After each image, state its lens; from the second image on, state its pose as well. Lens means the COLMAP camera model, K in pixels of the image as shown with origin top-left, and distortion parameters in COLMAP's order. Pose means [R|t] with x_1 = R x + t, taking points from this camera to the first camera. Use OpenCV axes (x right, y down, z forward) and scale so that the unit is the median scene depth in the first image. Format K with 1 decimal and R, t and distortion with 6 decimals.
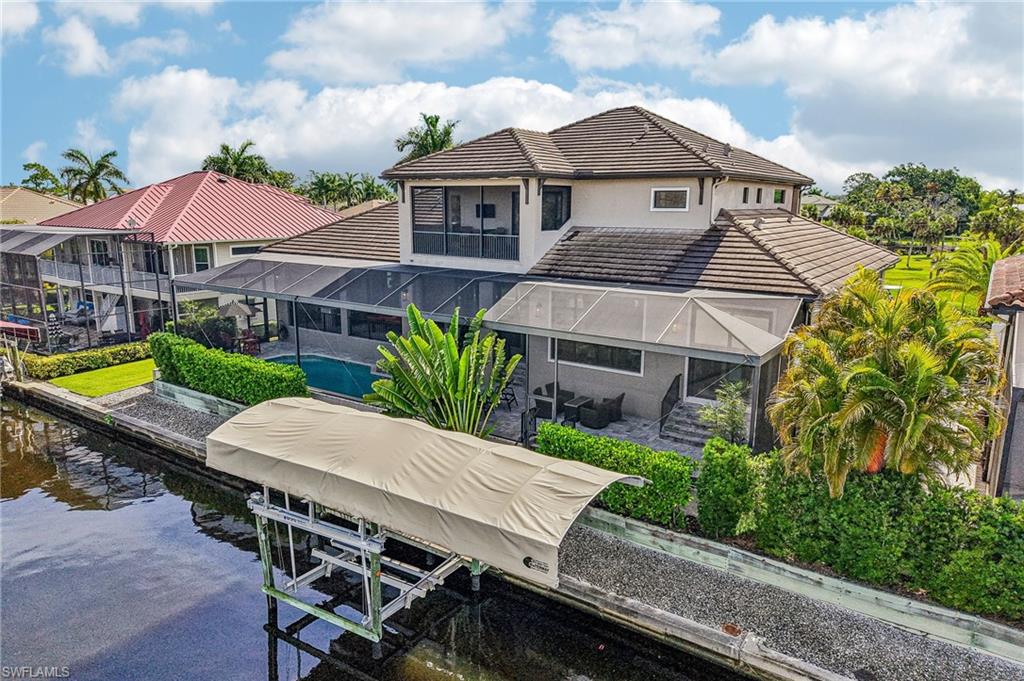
lens RADIAL K [[685.5, 0, 510.0], [0, 685.5, 356.1], [0, 0, 1]] dist [0.034345, -0.042676]
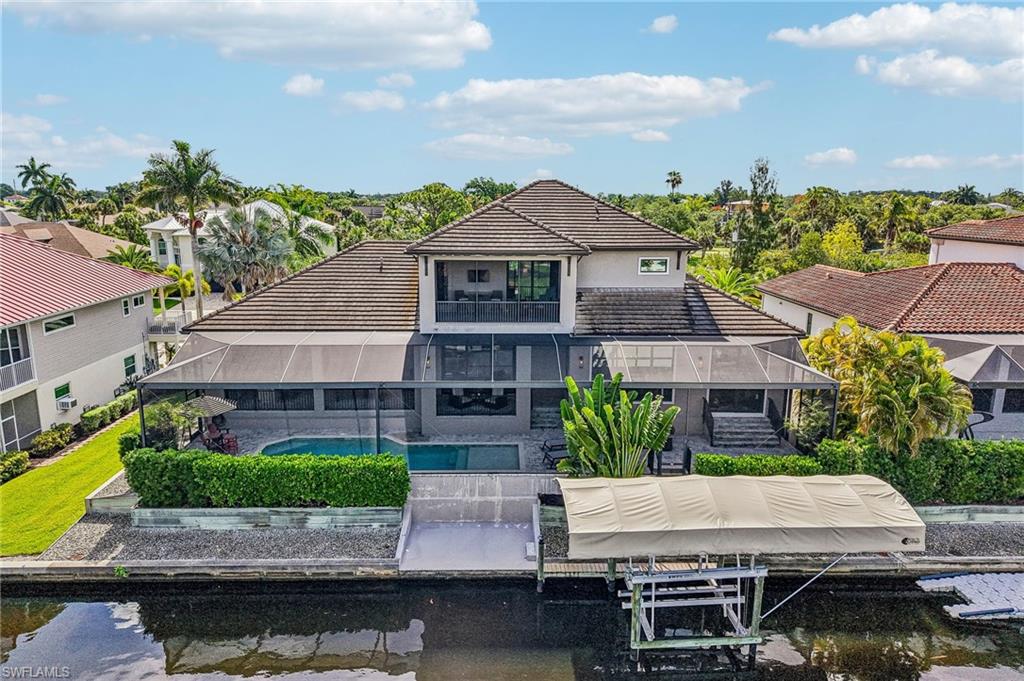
lens RADIAL K [[685.5, 0, 510.0], [0, 685.5, 356.1], [0, 0, 1]] dist [0.034345, -0.042676]
pose [[0.800392, -0.133769, 0.584362, -0.764408], [0.129816, 0.990332, 0.048895, -0.155680], [-0.585252, 0.036725, 0.810019, 0.107894]]
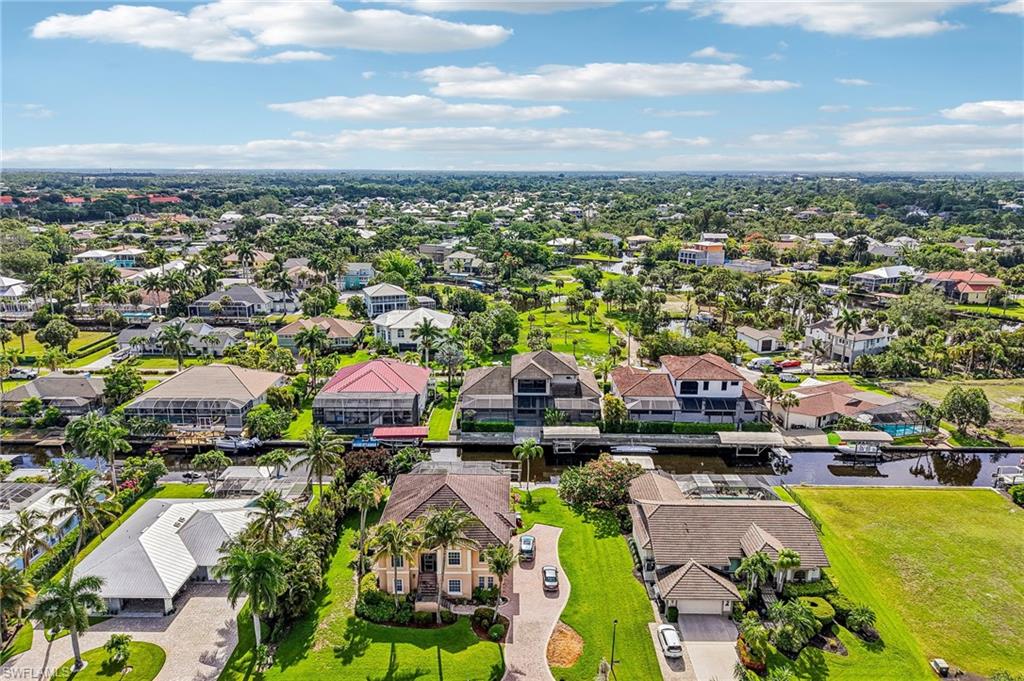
lens RADIAL K [[685.5, 0, 510.0], [0, 685.5, 356.1], [0, 0, 1]] dist [0.034345, -0.042676]
pose [[0.819052, -0.157737, 0.551609, -3.103537], [0.128404, 0.987472, 0.091715, -0.949355], [-0.559165, -0.004290, 0.829045, -3.228240]]
